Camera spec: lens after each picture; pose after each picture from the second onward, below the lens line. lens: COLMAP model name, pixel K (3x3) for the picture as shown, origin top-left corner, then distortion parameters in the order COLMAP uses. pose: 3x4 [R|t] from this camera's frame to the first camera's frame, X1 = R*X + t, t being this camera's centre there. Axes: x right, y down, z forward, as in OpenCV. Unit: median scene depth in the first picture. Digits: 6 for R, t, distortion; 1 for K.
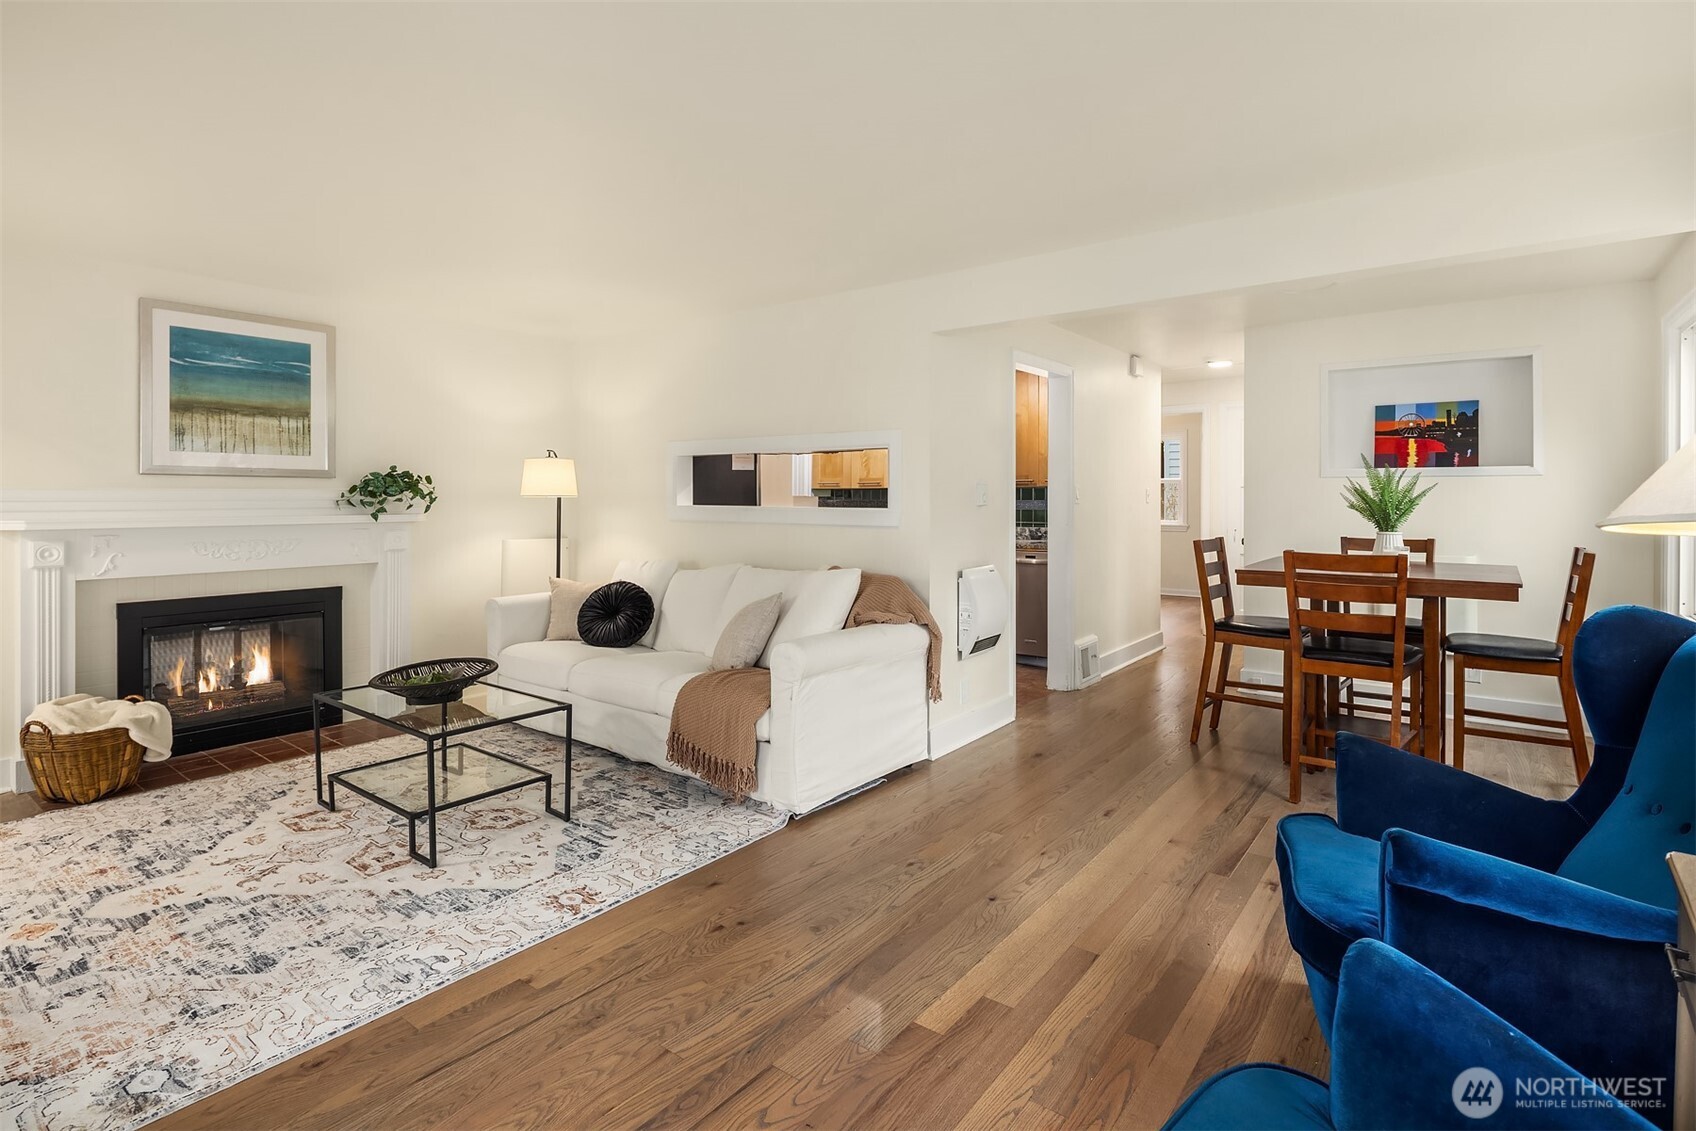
lens RADIAL K [[837.4, 0, 852.2], [0, 837.4, 563.6], [0, 0, 1]] dist [0.003550, -0.003628]
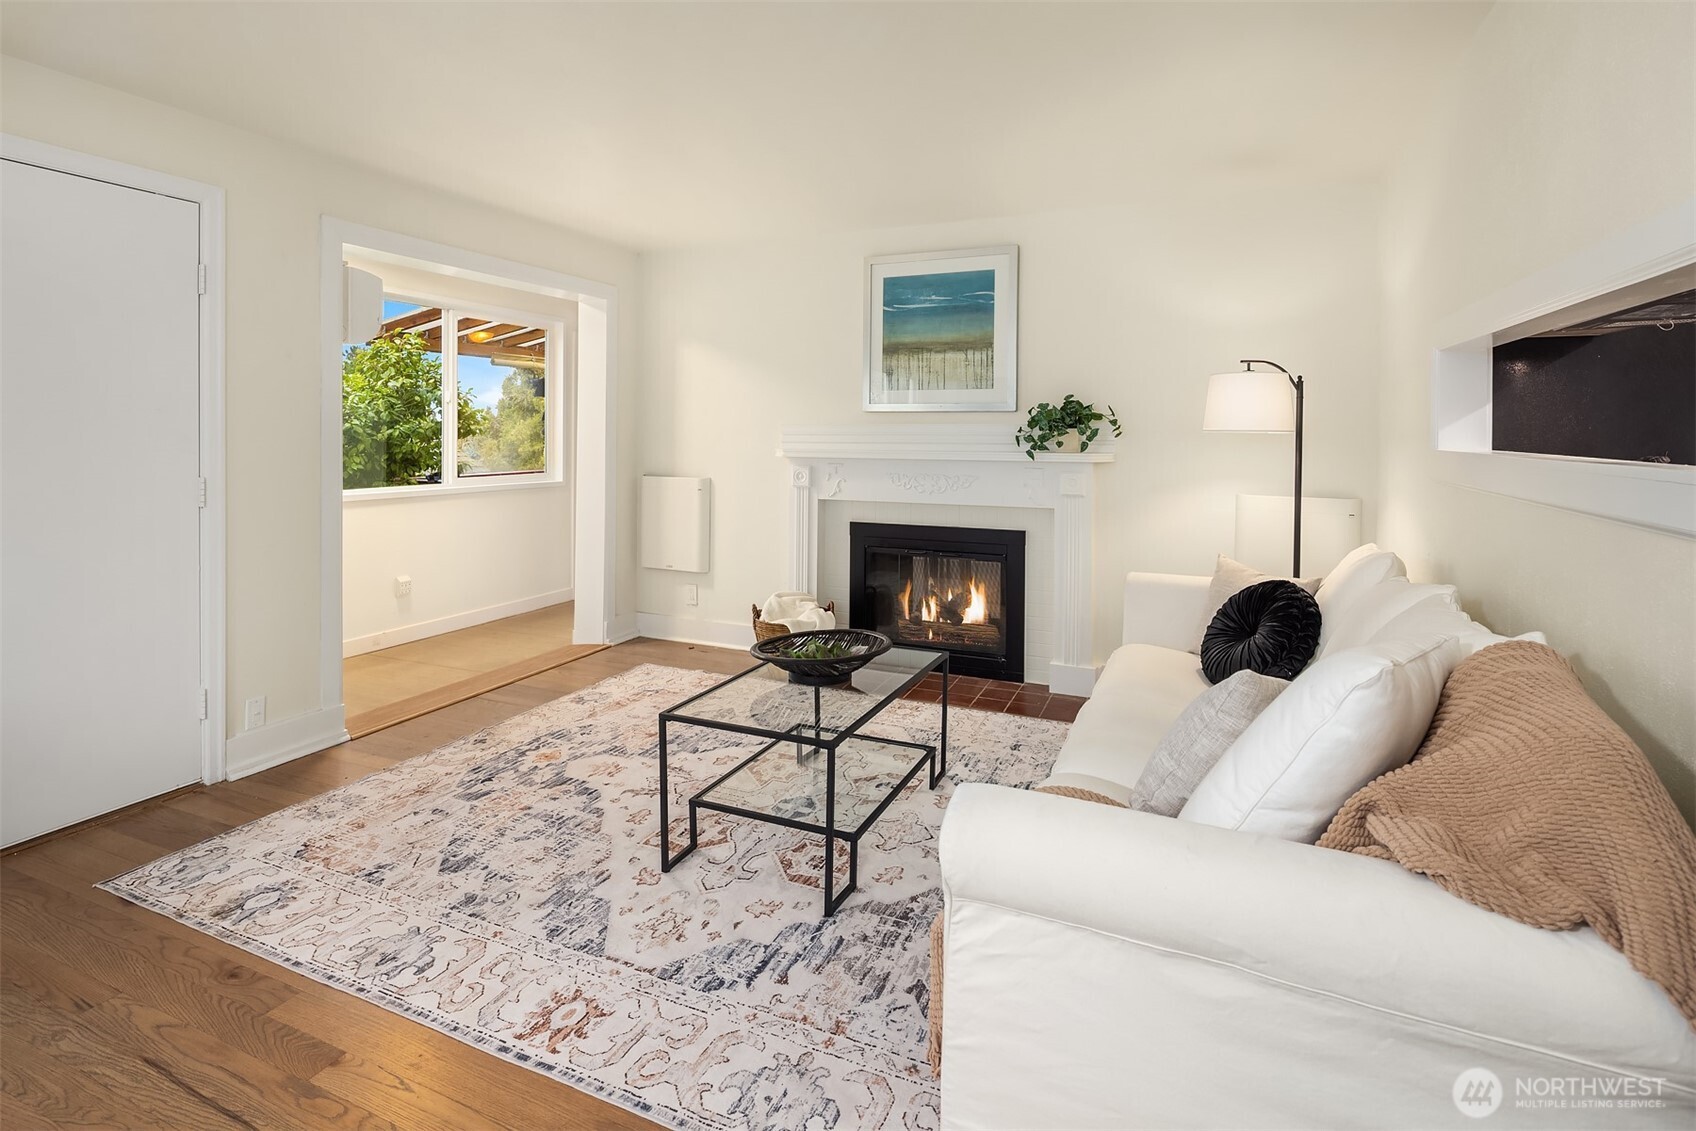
lens RADIAL K [[837.4, 0, 902.5], [0, 837.4, 457.9], [0, 0, 1]] dist [0.003550, -0.003628]
pose [[0.230792, 0.027495, -0.972615, 0.351100], [-0.083349, 0.996485, 0.008391, -0.073182], [0.969427, 0.079130, 0.232272, 0.997501]]
